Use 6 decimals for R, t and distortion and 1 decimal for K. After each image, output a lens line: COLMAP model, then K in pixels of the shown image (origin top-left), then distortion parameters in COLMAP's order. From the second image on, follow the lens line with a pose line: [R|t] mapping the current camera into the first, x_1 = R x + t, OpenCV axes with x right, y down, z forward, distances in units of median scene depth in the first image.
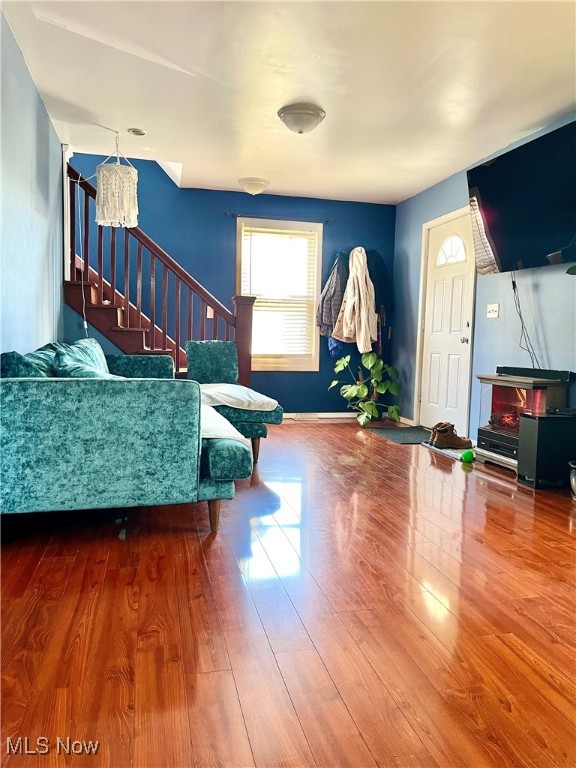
lens RADIAL K [[581.0, 0, 287.9], [0, 581.0, 386.0], [0, 0, 1]] dist [0.038144, -0.031480]
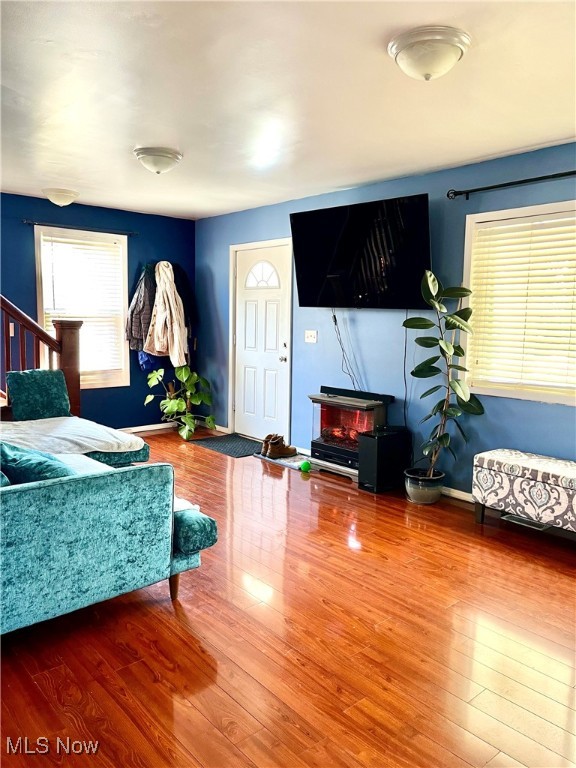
lens RADIAL K [[581.0, 0, 289.2], [0, 581.0, 378.3], [0, 0, 1]] dist [0.038144, -0.031480]
pose [[0.887412, -0.056864, 0.457456, -0.231085], [0.040044, 0.998120, 0.046390, -0.105830], [-0.459234, -0.022849, 0.888022, -0.005647]]
